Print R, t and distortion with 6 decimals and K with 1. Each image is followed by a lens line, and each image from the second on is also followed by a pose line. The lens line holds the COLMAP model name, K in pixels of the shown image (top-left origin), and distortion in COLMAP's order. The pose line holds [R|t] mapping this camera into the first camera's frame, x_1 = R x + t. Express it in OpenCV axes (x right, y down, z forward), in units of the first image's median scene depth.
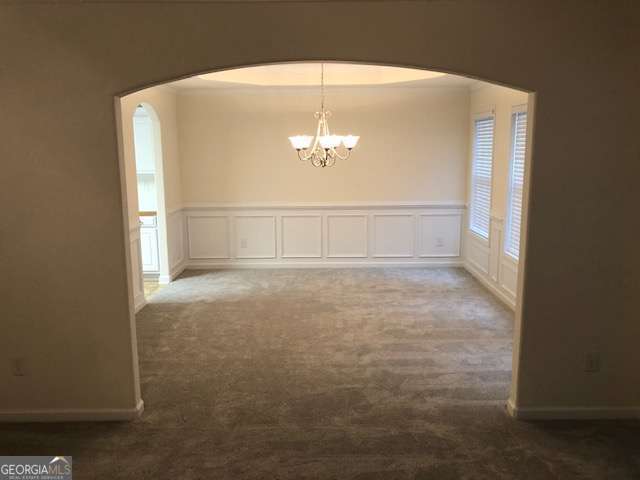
lens RADIAL K [[520.2, 0, 317.3], [0, 520.2, 237.0], [0, 0, 1]] dist [0.041900, -0.051515]
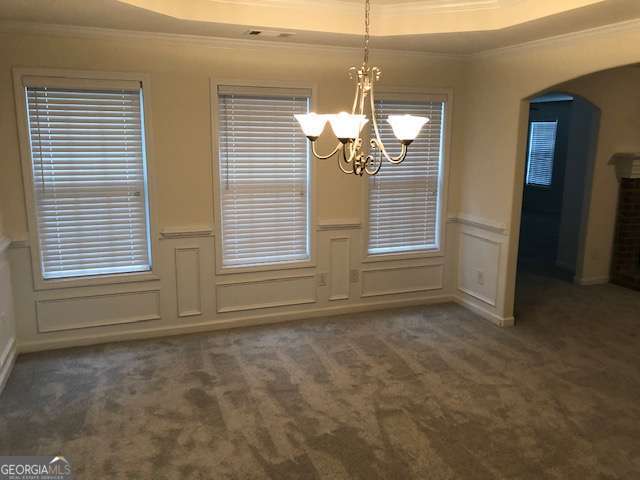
lens RADIAL K [[529.0, 0, 320.3], [0, 529.0, 228.1], [0, 0, 1]] dist [0.142102, 0.001894]
pose [[-0.363398, -0.160566, 0.917693, -0.444024], [0.158618, 0.959991, 0.230778, -0.199476], [-0.918032, 0.229427, -0.323390, 1.147379]]
